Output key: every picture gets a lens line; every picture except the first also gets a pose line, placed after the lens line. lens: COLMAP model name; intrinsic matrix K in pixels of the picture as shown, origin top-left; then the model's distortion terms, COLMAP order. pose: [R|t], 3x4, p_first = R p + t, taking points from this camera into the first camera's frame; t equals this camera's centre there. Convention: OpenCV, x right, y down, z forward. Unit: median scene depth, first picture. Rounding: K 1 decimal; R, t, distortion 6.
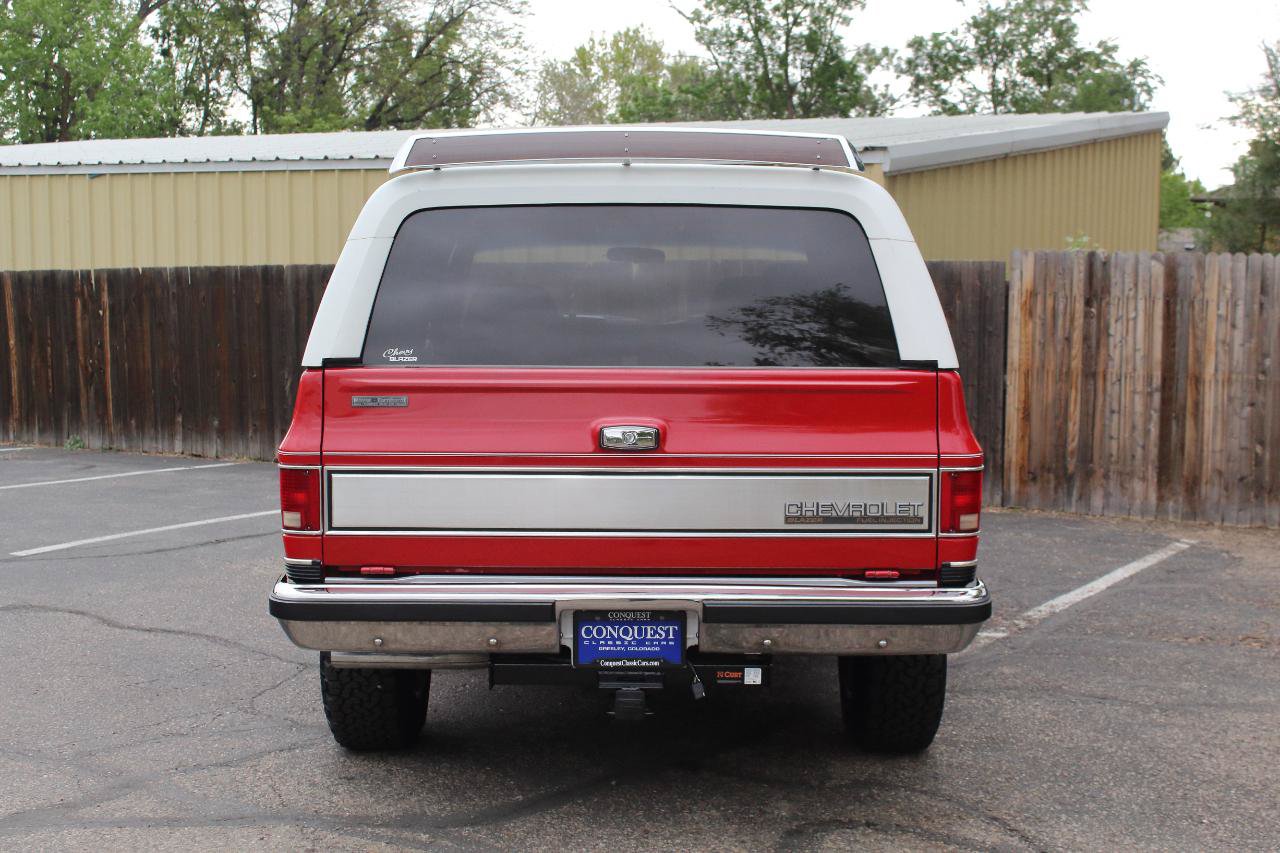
lens RADIAL K [[1717.6, 0, 633.3], [0, 1717.6, 427.7], [0, 0, 1]] dist [-0.060095, 0.050526]
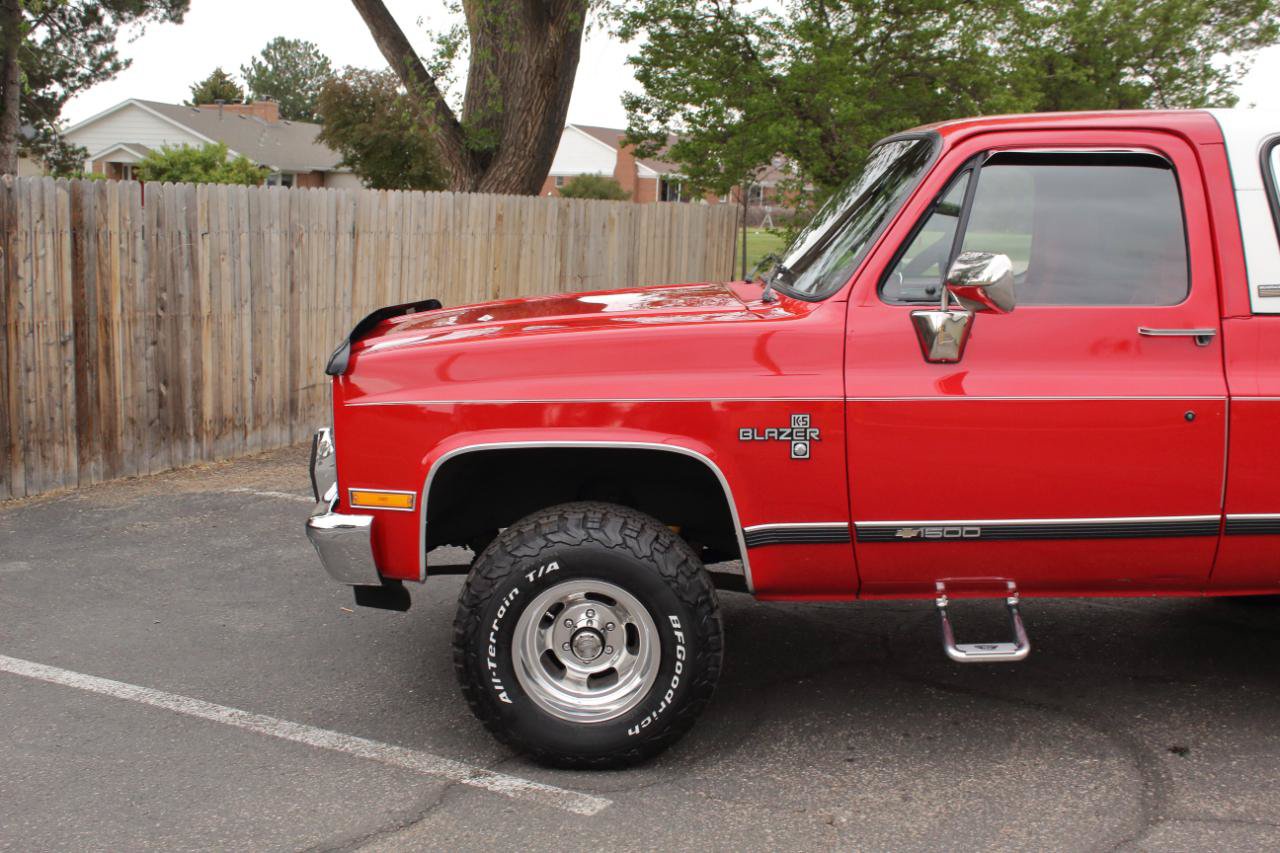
lens RADIAL K [[1480.8, 0, 639.3], [0, 1480.8, 422.7], [0, 0, 1]] dist [-0.105761, 0.152681]
pose [[0.000917, -0.144691, 0.989476, -0.440482], [0.080941, 0.986241, 0.144143, -0.064690], [-0.996718, 0.079957, 0.012616, 0.724292]]
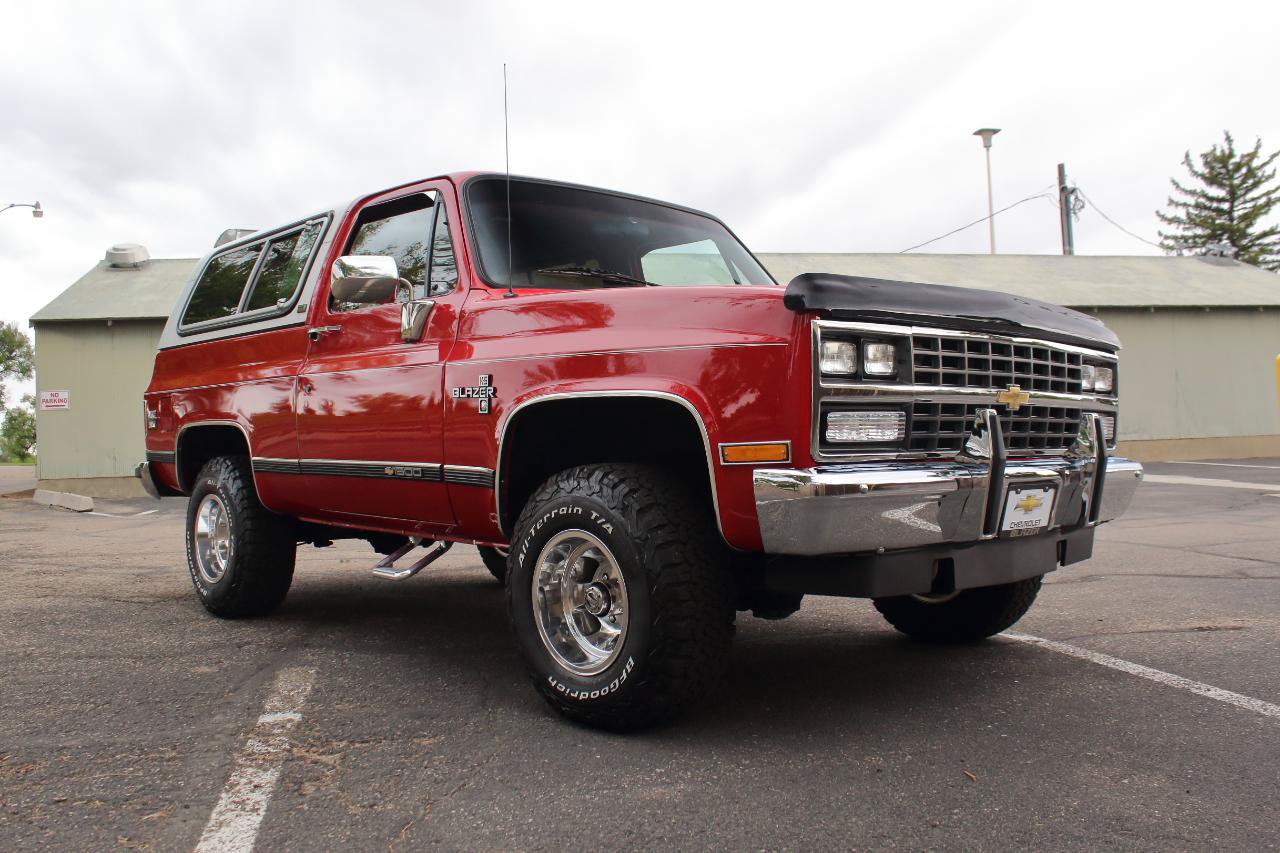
lens RADIAL K [[1147.1, 0, 641.6], [0, 1147.1, 423.1], [0, 0, 1]] dist [-0.170569, 0.156214]
pose [[-0.718300, -0.004937, -0.695716, 0.280205], [-0.050156, 0.997740, 0.044704, -0.015005], [0.693923, 0.067005, -0.716924, 0.955484]]
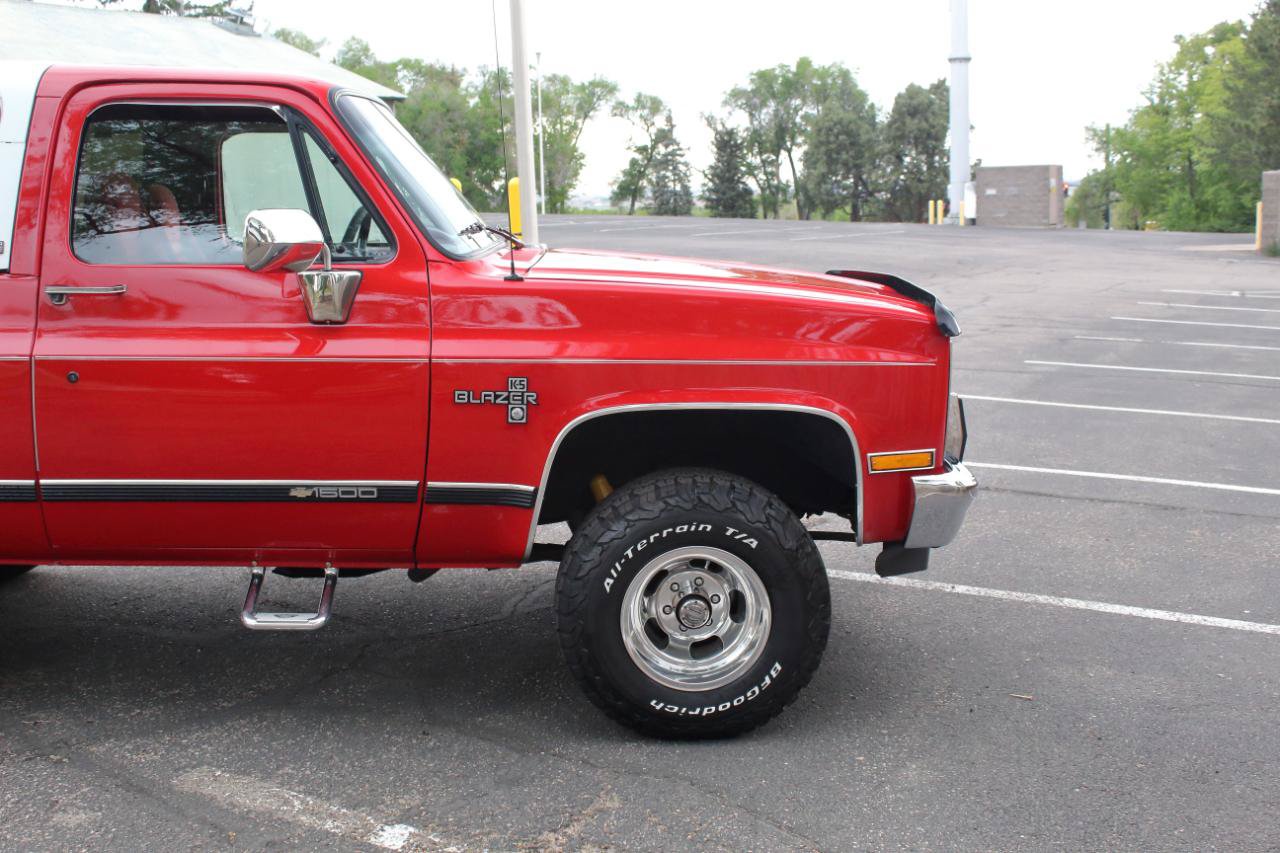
lens RADIAL K [[1480.8, 0, 639.3], [0, 1480.8, 422.7], [0, 0, 1]] dist [-0.105761, 0.152681]
pose [[0.057836, 0.147020, -0.987441, 0.438890], [-0.086441, 0.986120, 0.141760, -0.053449], [0.994577, 0.077157, 0.069742, 0.702237]]
